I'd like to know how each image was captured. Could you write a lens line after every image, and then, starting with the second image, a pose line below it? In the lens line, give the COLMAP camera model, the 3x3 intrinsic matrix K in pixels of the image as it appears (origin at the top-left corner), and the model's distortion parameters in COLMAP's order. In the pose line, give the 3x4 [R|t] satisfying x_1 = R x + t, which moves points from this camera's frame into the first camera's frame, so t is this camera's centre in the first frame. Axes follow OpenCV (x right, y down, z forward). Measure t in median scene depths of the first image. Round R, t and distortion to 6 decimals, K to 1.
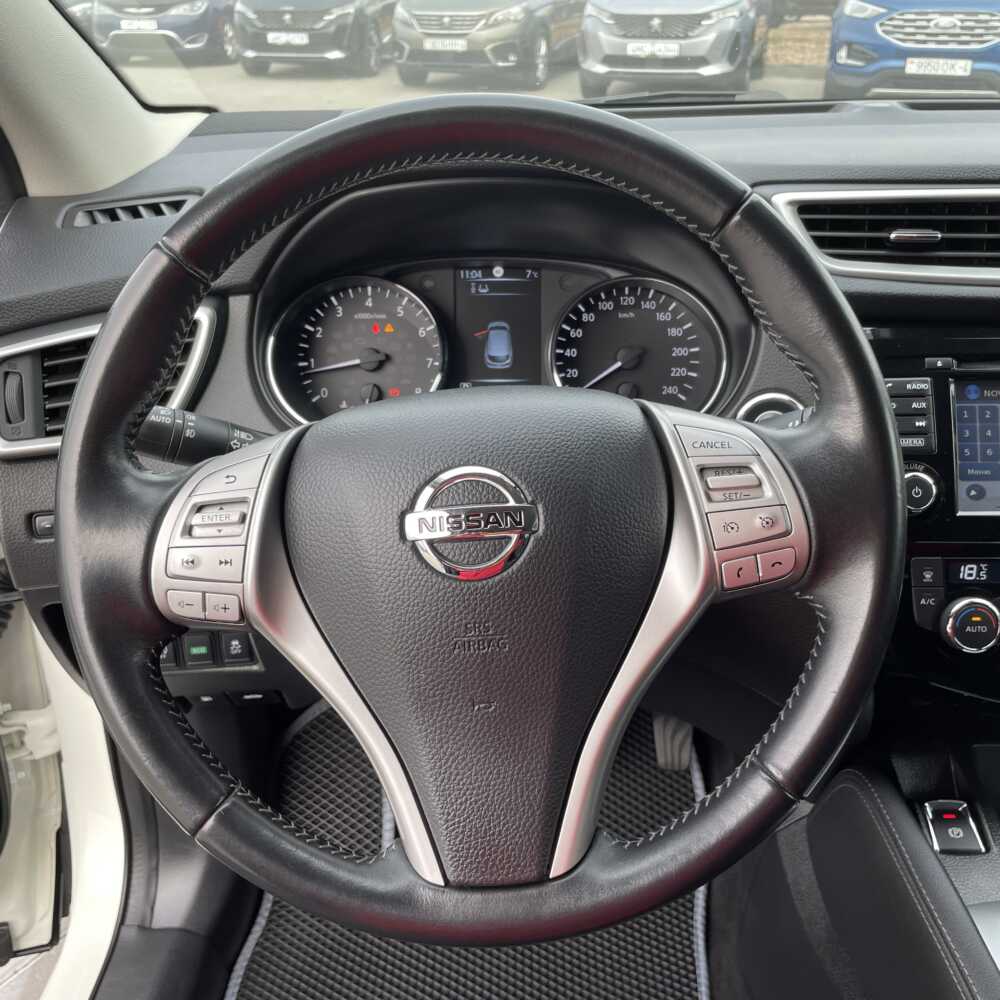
lens RADIAL K [[1004.6, 0, 514.8], [0, 1004.6, 485.5], [0, 0, 1]] dist [0.075843, -0.093089]
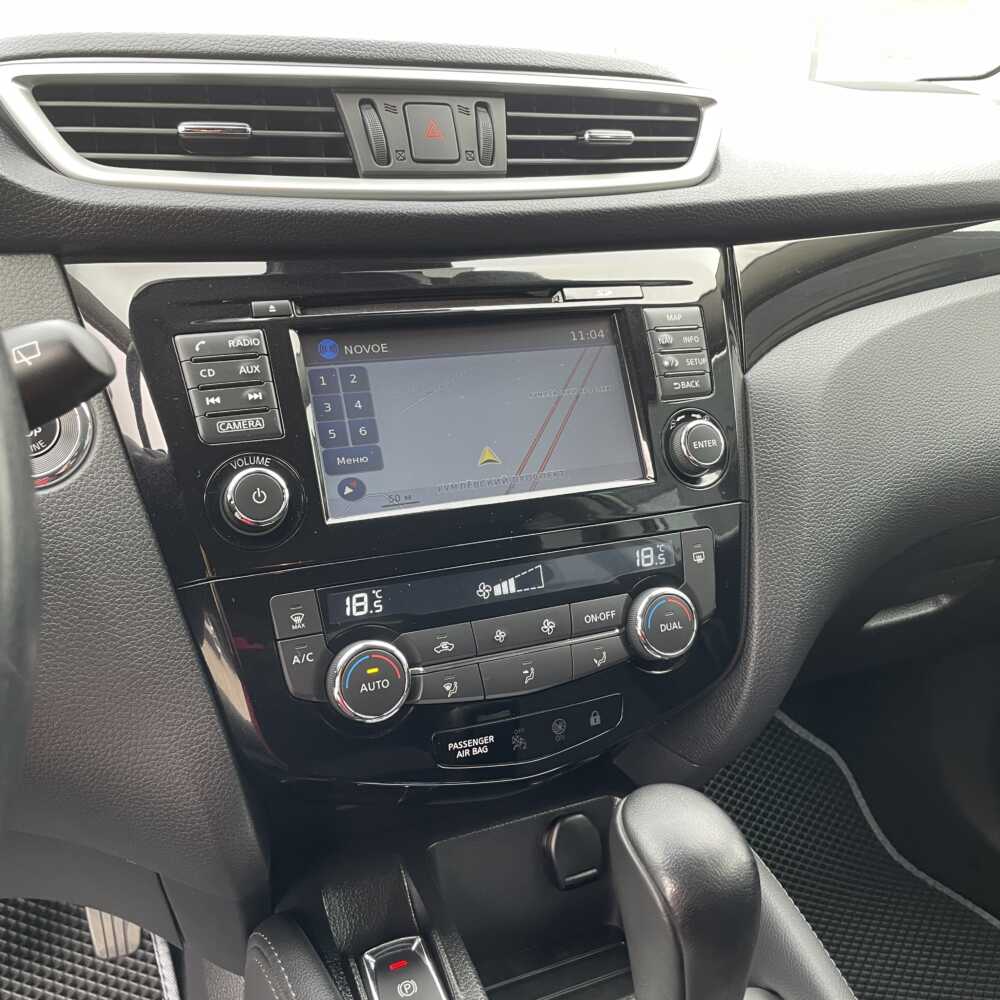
lens RADIAL K [[1012.3, 0, 492.1], [0, 1012.3, 505.5], [0, 0, 1]] dist [0.113272, -0.183374]
pose [[0.911039, -0.119021, 0.394769, 0.225400], [0.150224, 0.987438, -0.048974, 0.055934], [-0.383981, 0.103921, 0.917474, 0.278138]]
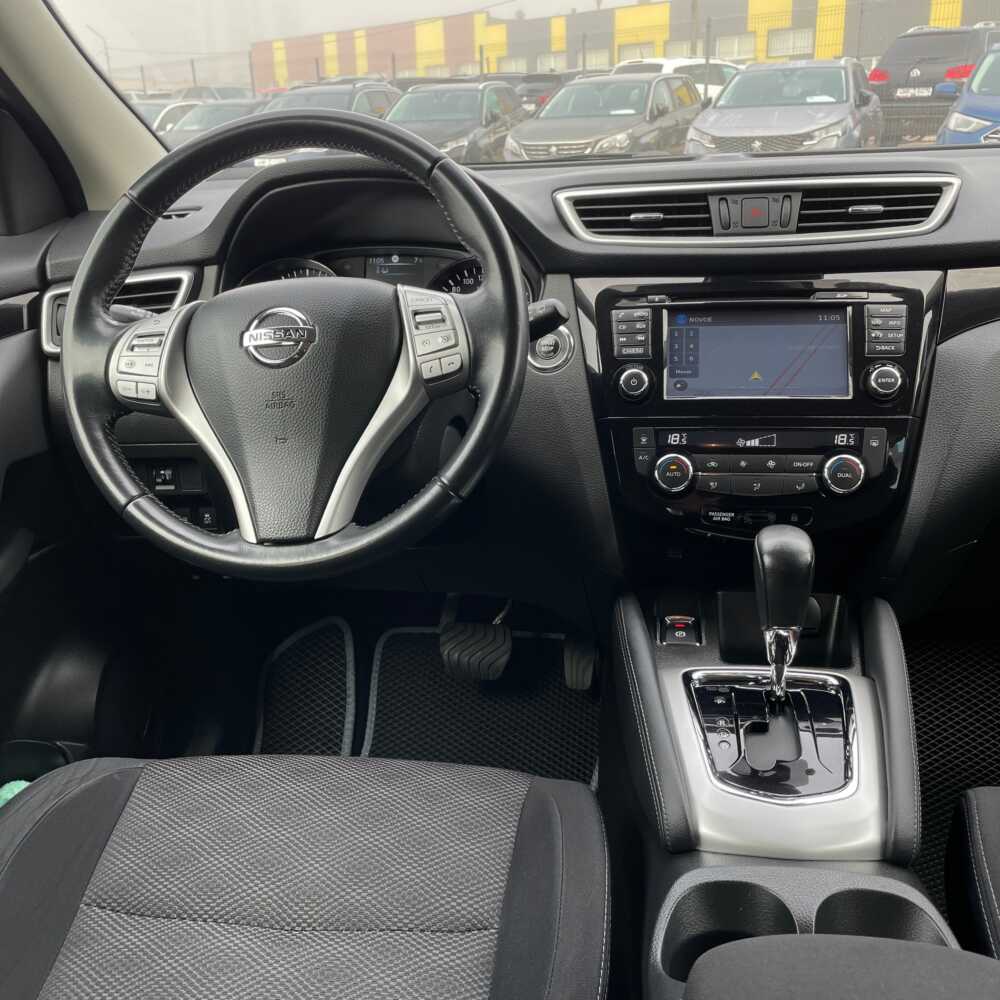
lens RADIAL K [[1012.3, 0, 492.1], [0, 1012.3, 505.5], [0, 0, 1]] dist [0.113272, -0.183374]
pose [[0.991682, 0.016753, -0.127617, 0.316986], [-0.028987, 0.995091, -0.094624, 0.275825], [0.125405, 0.097536, 0.987299, -0.393608]]
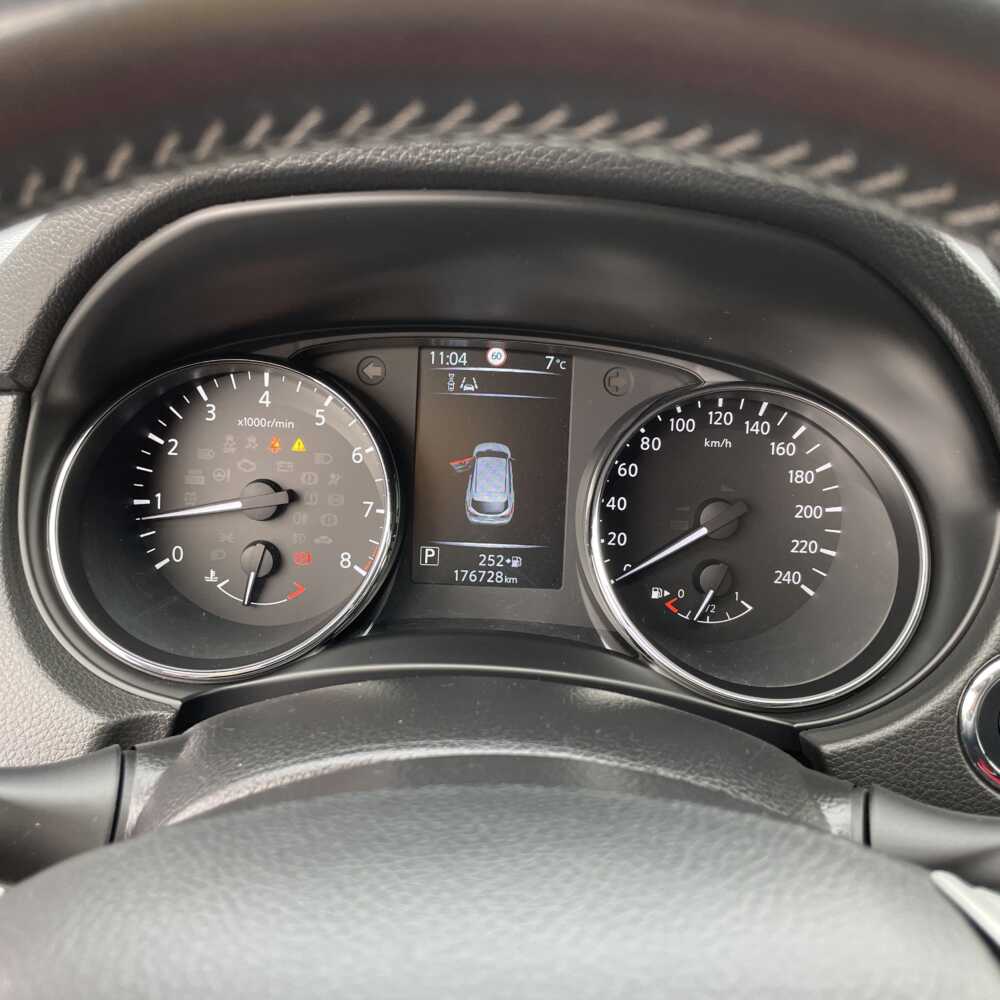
lens RADIAL K [[1004.6, 0, 514.8], [0, 1004.6, 485.5], [0, 0, 1]] dist [0.075843, -0.093089]
pose [[0.998389, 0.043866, 0.035984, -0.023679], [-0.043401, 0.998965, -0.013597, -0.134104], [-0.036544, 0.012013, 0.999260, 0.439962]]
